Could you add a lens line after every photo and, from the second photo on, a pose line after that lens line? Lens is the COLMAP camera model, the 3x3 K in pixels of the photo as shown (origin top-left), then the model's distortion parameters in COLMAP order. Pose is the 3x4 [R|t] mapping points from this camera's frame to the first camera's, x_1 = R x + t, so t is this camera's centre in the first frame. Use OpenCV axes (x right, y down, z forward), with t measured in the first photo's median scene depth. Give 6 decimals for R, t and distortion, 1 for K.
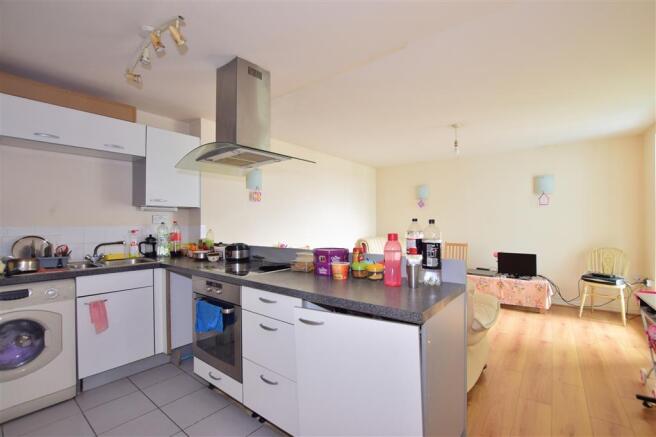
lens RADIAL K [[299.3, 0, 328.0], [0, 299.3, 218.5], [0, 0, 1]] dist [-0.002093, -0.000063]
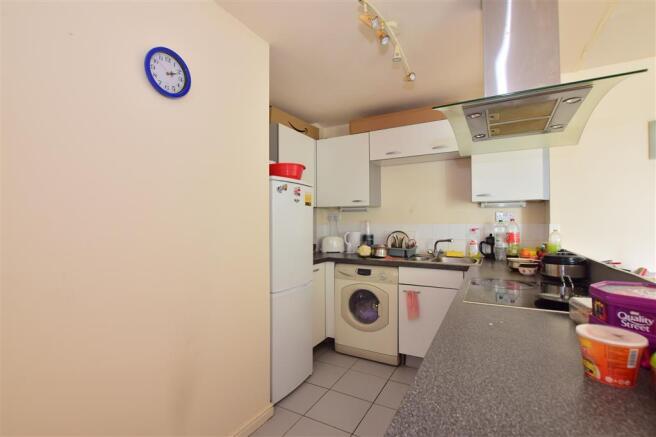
lens RADIAL K [[299.3, 0, 328.0], [0, 299.3, 218.5], [0, 0, 1]] dist [-0.002093, -0.000063]
pose [[0.180978, -0.009167, -0.983444, 0.232691], [0.018743, 0.999807, -0.005870, 0.004645], [0.983308, -0.017370, 0.181115, 0.416575]]
